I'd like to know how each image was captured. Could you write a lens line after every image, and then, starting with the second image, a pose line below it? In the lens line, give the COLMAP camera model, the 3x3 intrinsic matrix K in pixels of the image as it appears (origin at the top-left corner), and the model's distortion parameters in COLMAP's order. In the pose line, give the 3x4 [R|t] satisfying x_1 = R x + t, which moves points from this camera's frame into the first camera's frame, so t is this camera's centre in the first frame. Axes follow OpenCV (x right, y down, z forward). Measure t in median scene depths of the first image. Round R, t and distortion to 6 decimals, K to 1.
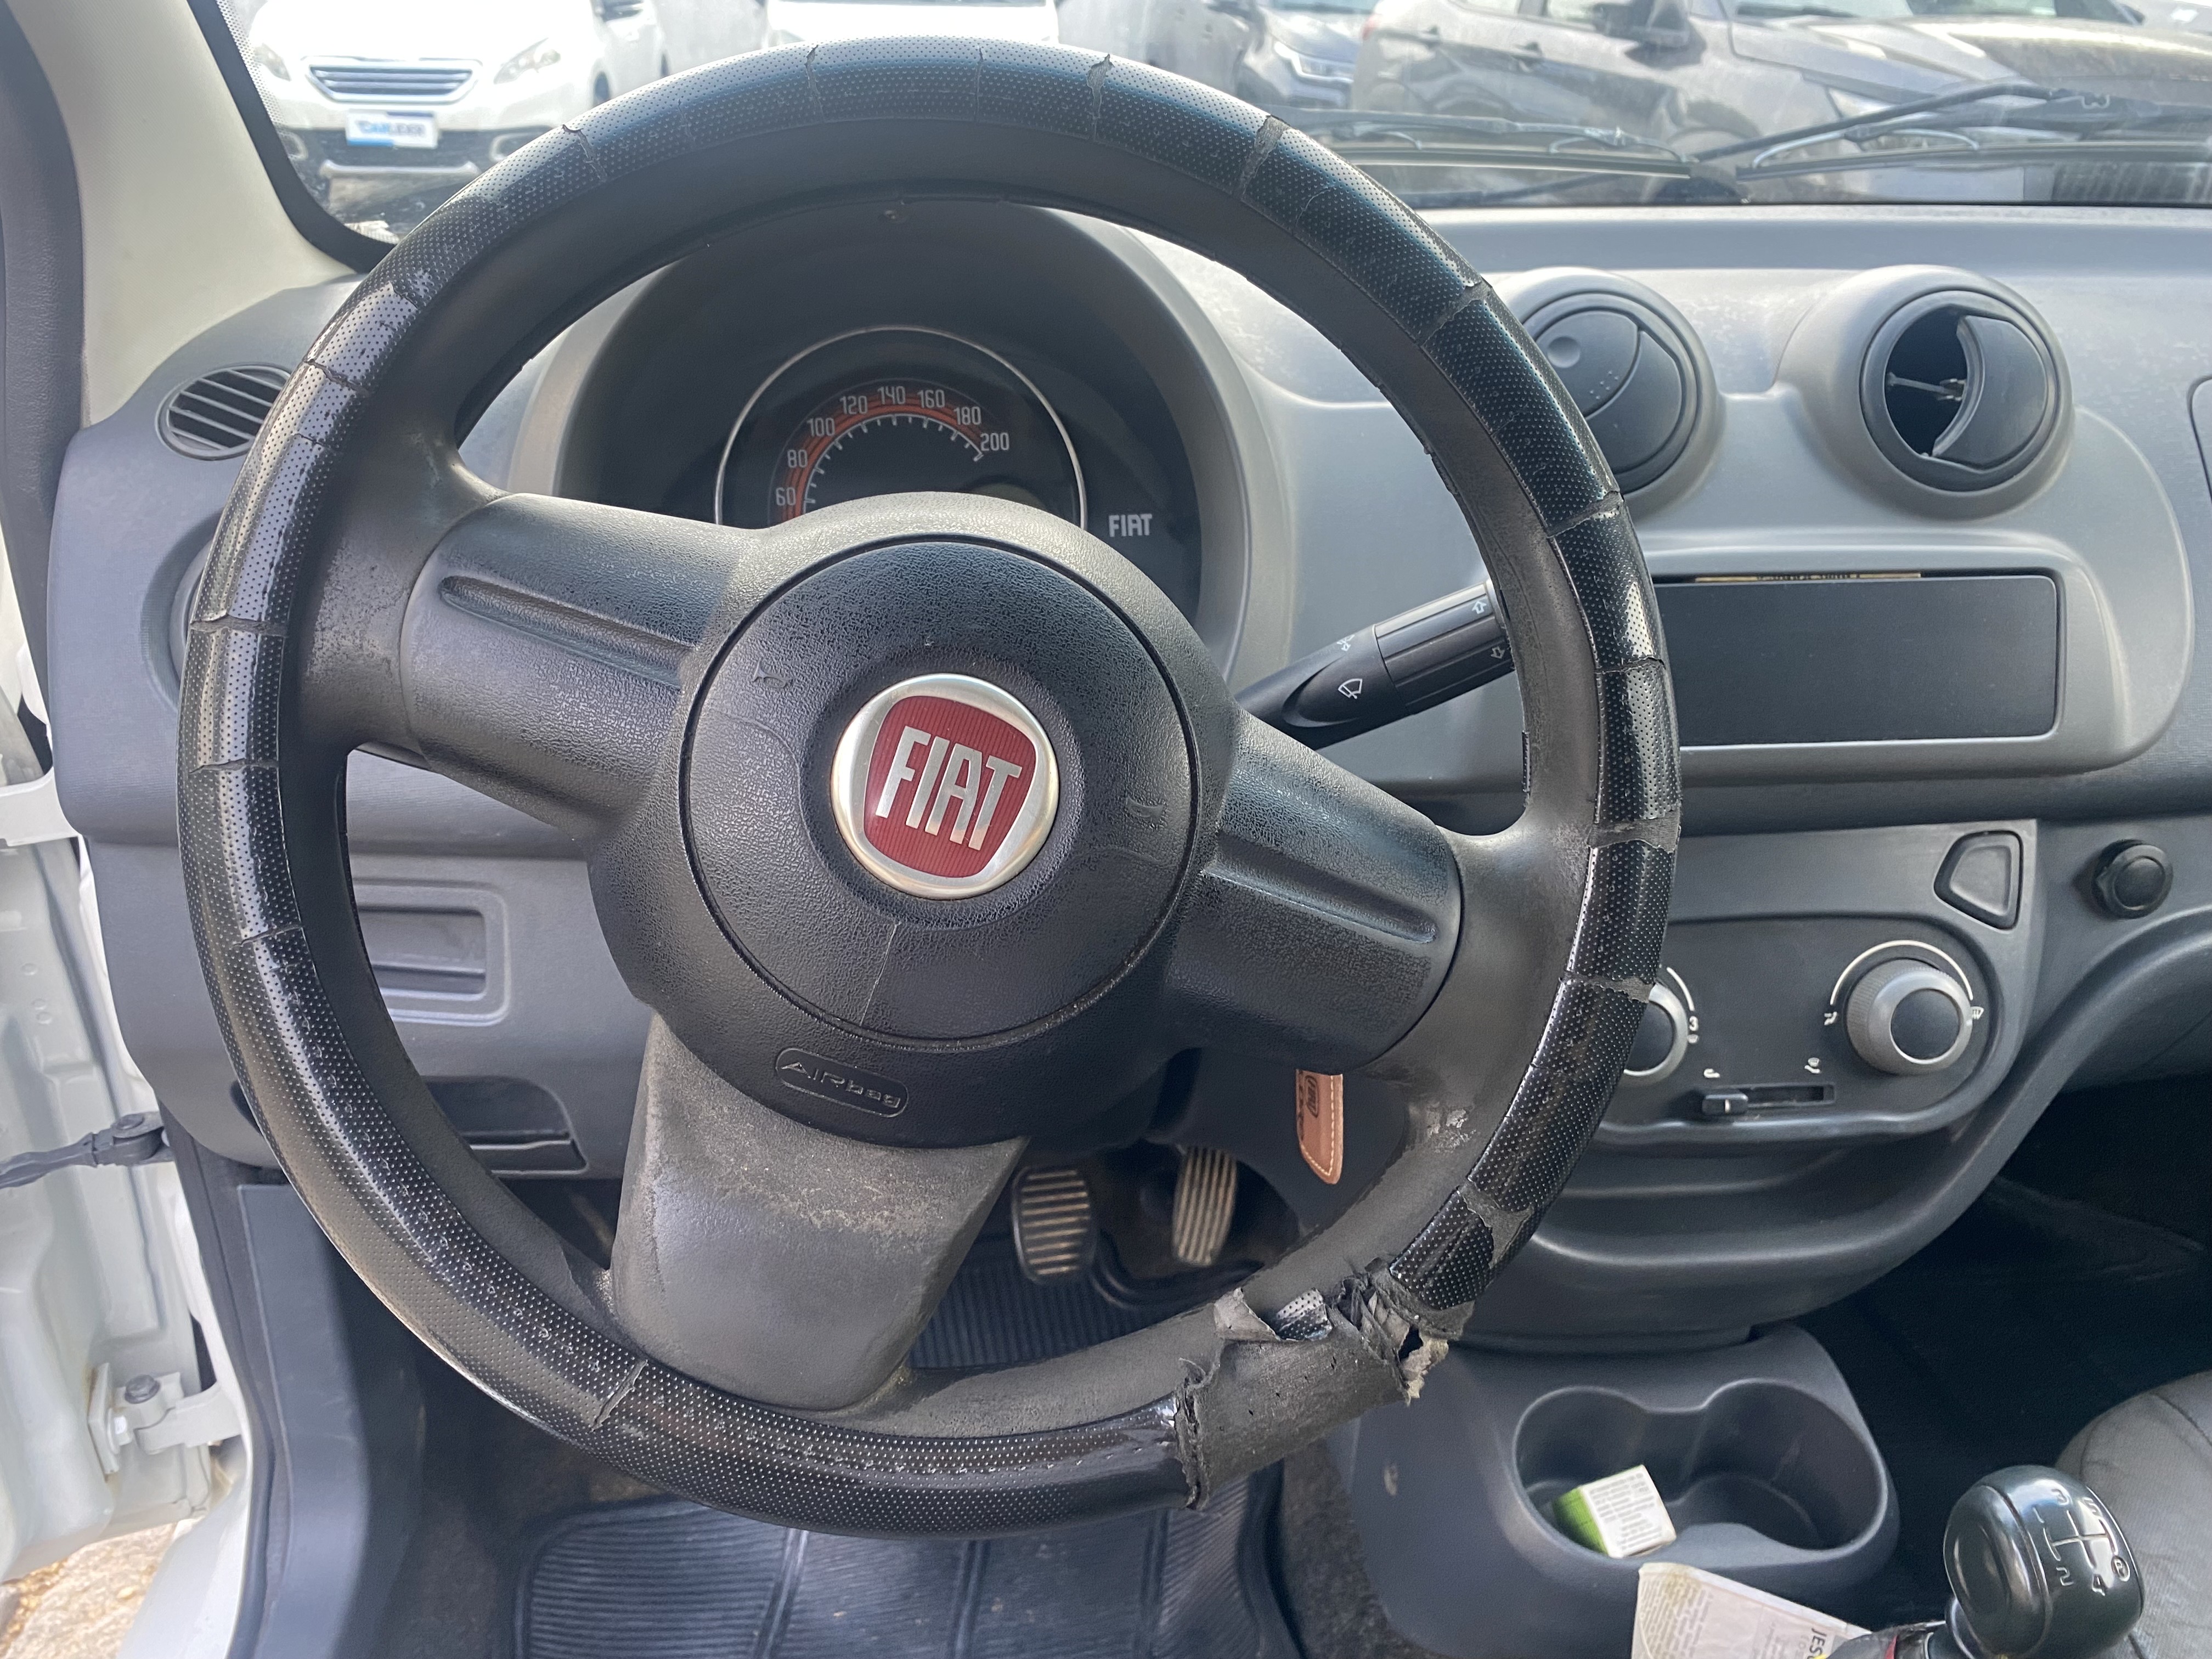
lens RADIAL K [[1667.0, 0, 1106.0], [0, 1667.0, 829.5], [0, 0, 1]] dist [0.029303, -0.027373]
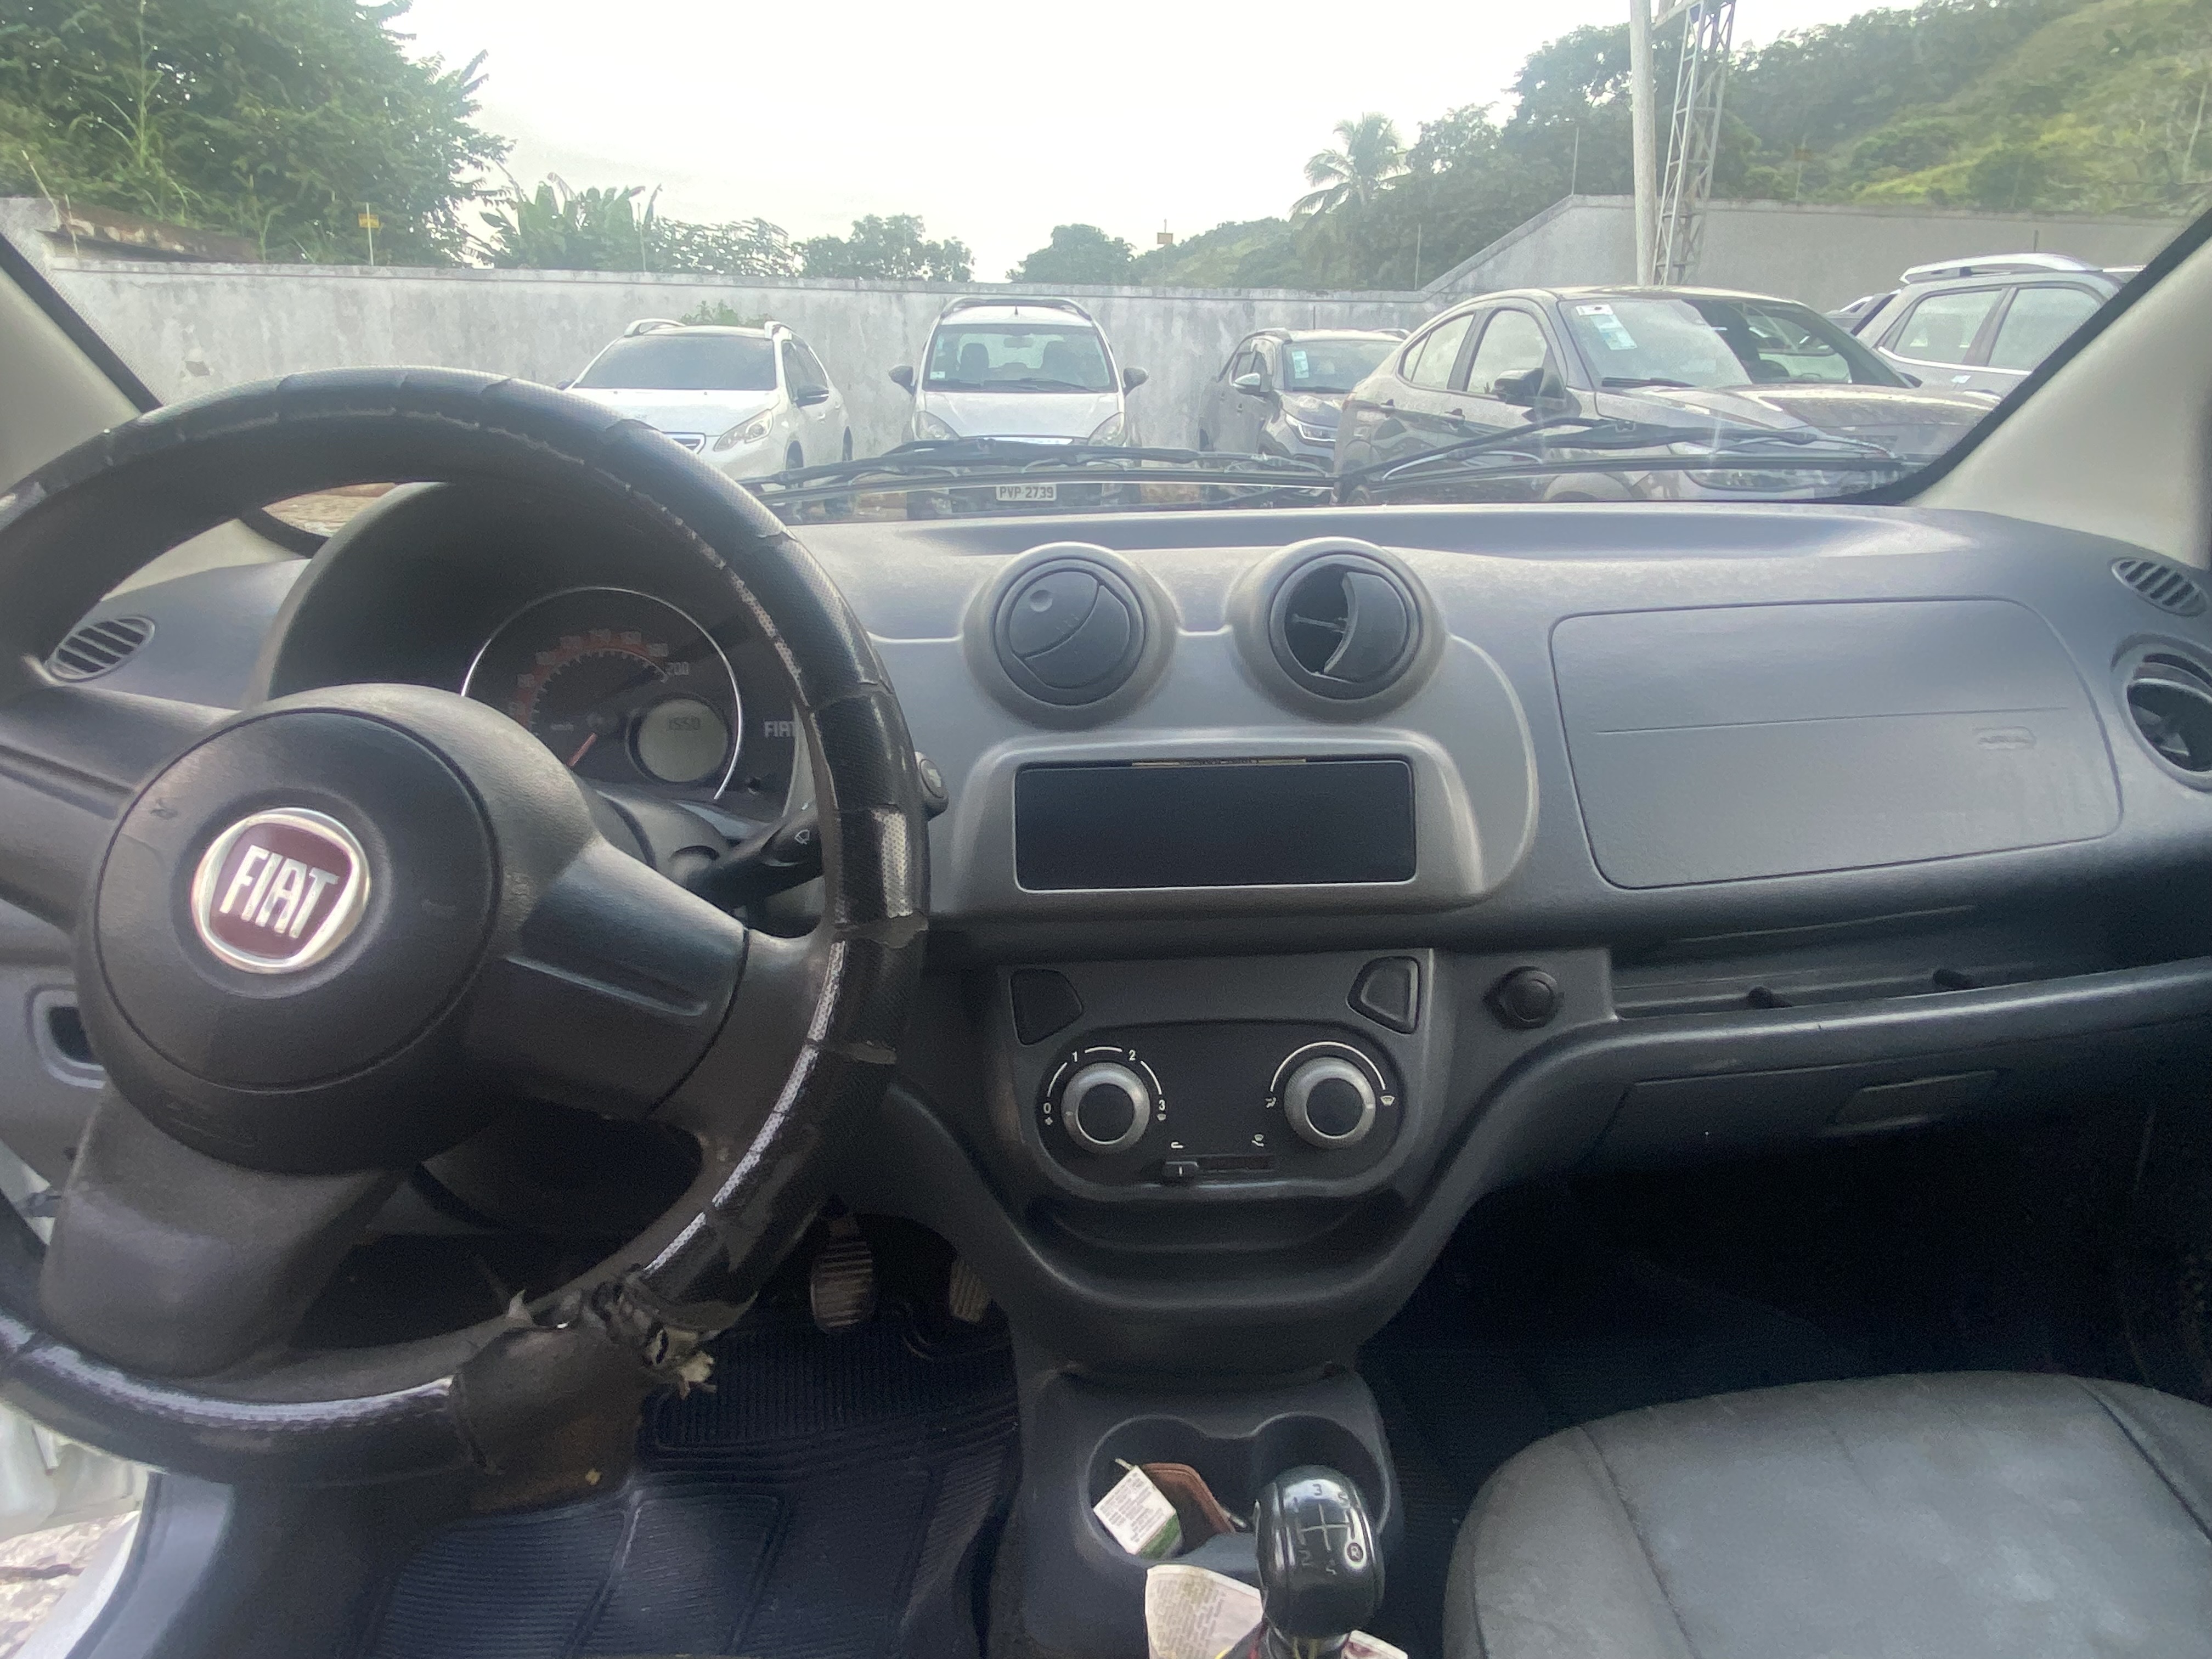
lens RADIAL K [[1284.3, 0, 1106.0], [0, 1284.3, 829.5], [0, 0, 1]] dist [0.036486, -0.023123]
pose [[0.998793, 0.000610, -0.049115, 0.337279], [-0.006926, 0.991682, -0.128524, 0.030050], [0.048628, 0.128709, 0.990489, -0.005526]]
